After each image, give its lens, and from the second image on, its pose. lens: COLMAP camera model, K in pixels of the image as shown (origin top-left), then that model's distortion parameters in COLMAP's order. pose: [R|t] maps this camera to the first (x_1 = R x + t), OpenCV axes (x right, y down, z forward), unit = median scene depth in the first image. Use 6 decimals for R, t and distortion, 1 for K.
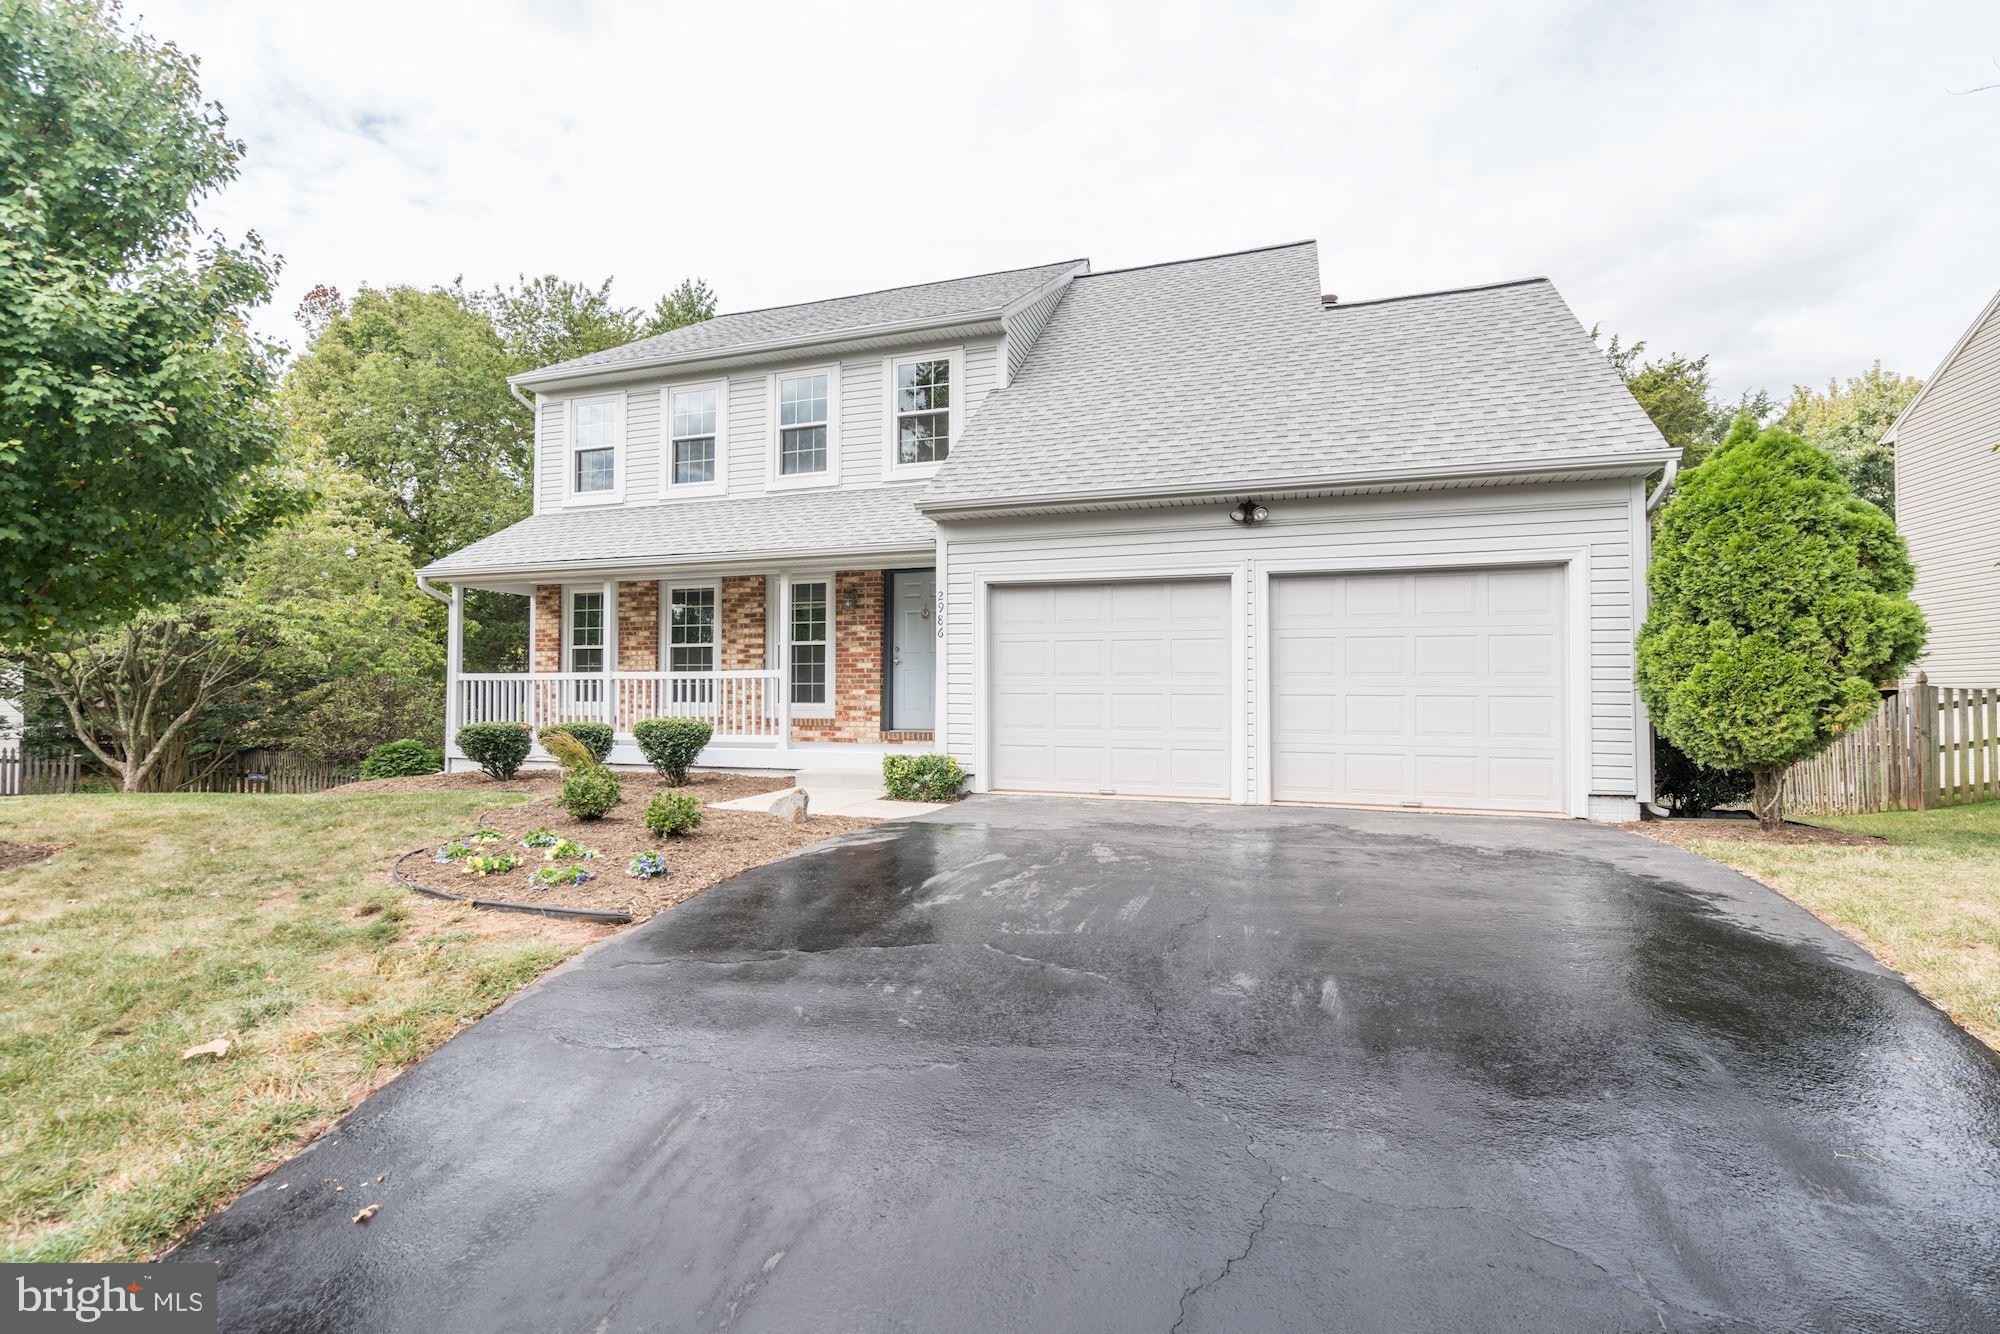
lens RADIAL K [[949.6, 0, 994.0], [0, 949.6, 678.9], [0, 0, 1]] dist [-0.051474, 0.022667]
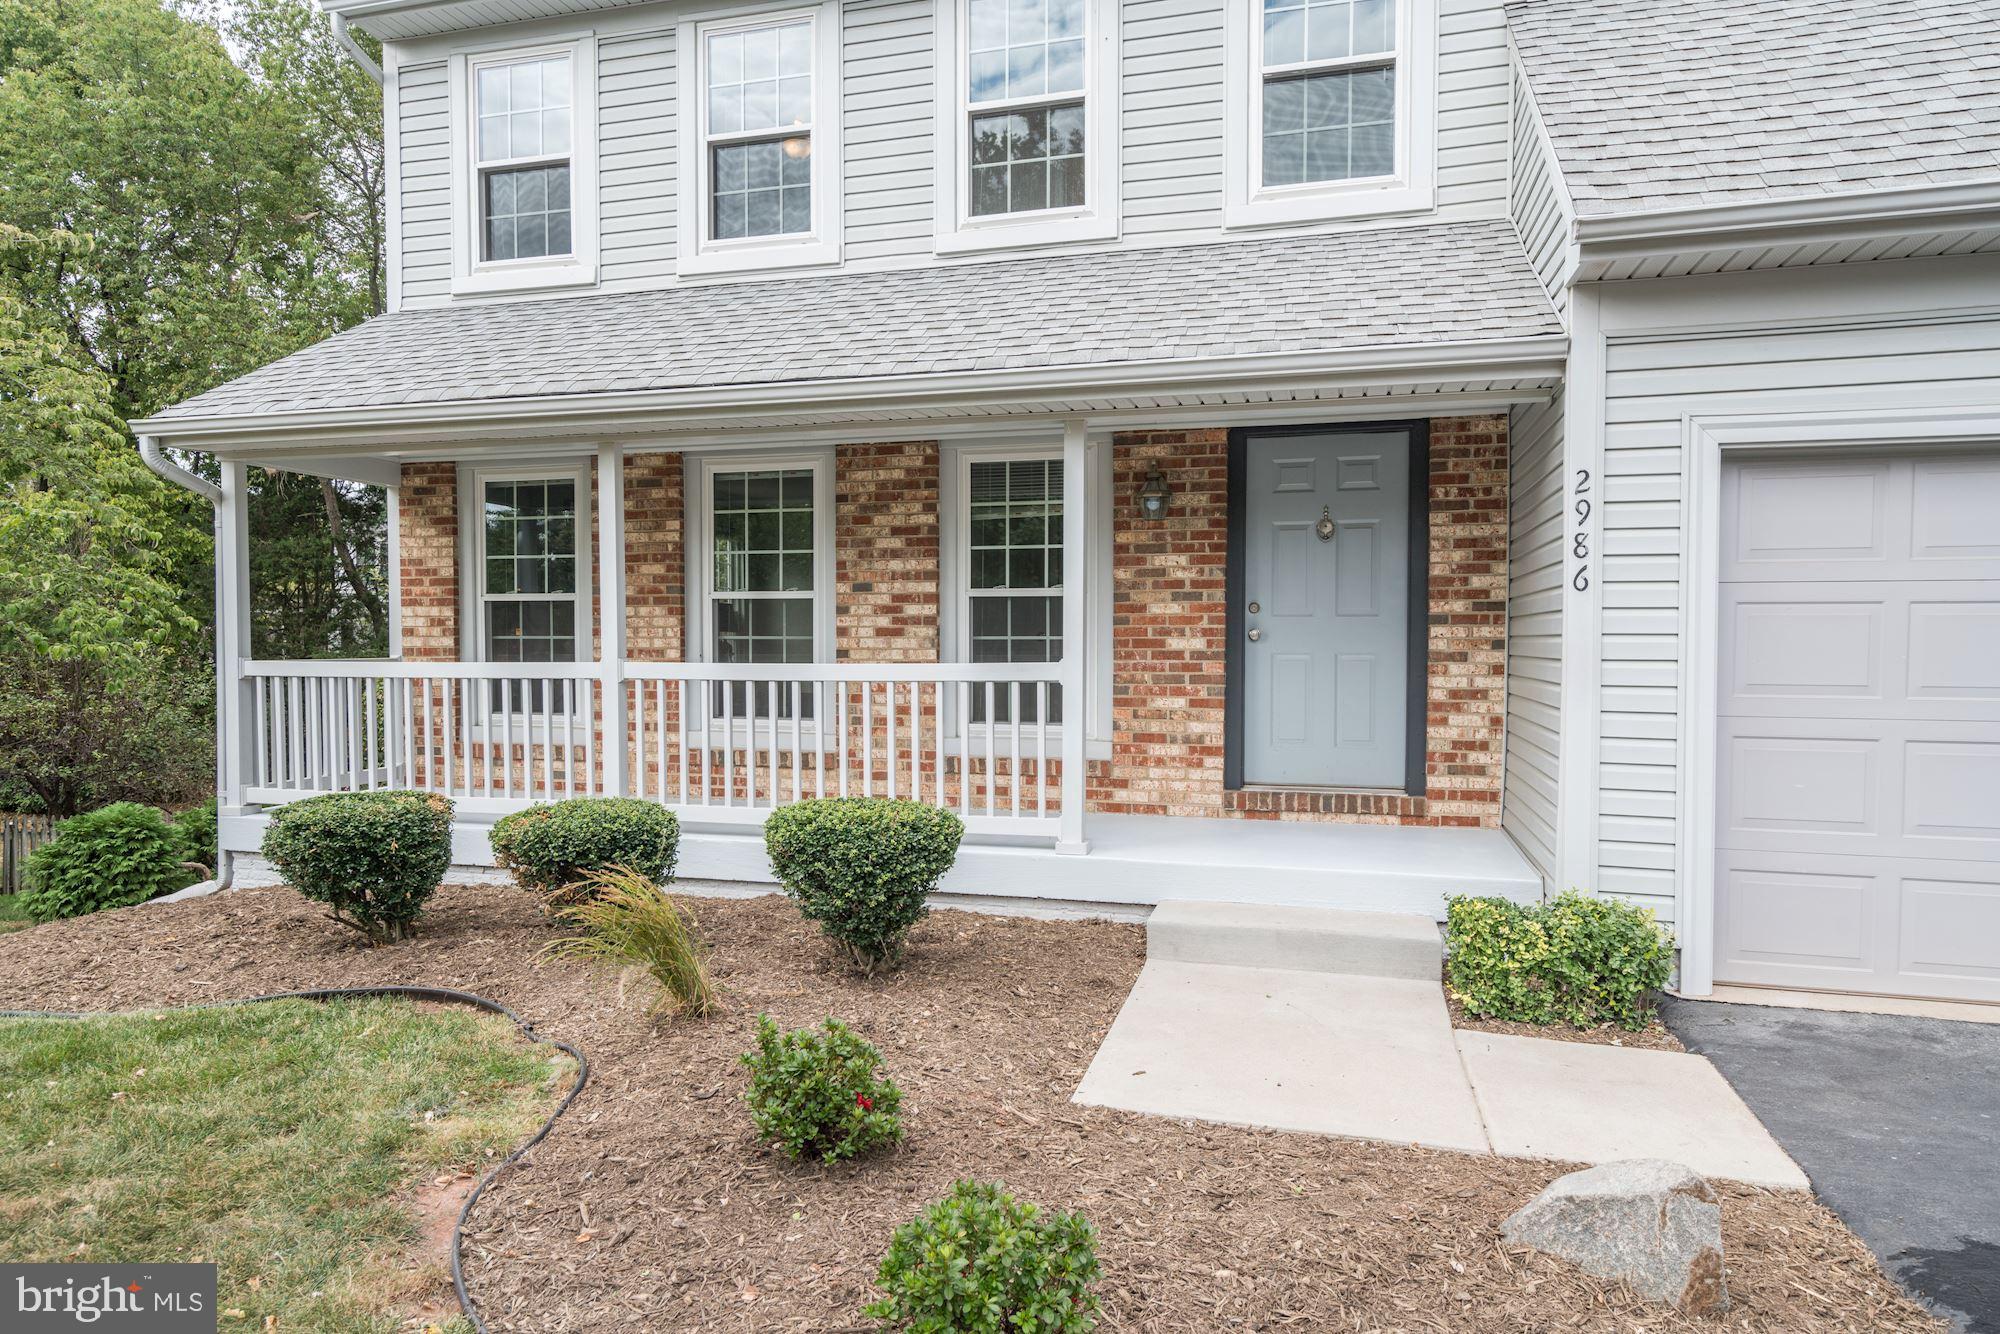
lens RADIAL K [[1324.5, 0, 998.7], [0, 1324.5, 698.0], [0, 0, 1]] dist [-0.007034, -0.001620]
pose [[0.999255, -0.002326, 0.038532, -0.237087], [0.000115, 0.998358, 0.057280, -0.023252], [-0.038602, -0.057232, 0.997614, 0.358804]]
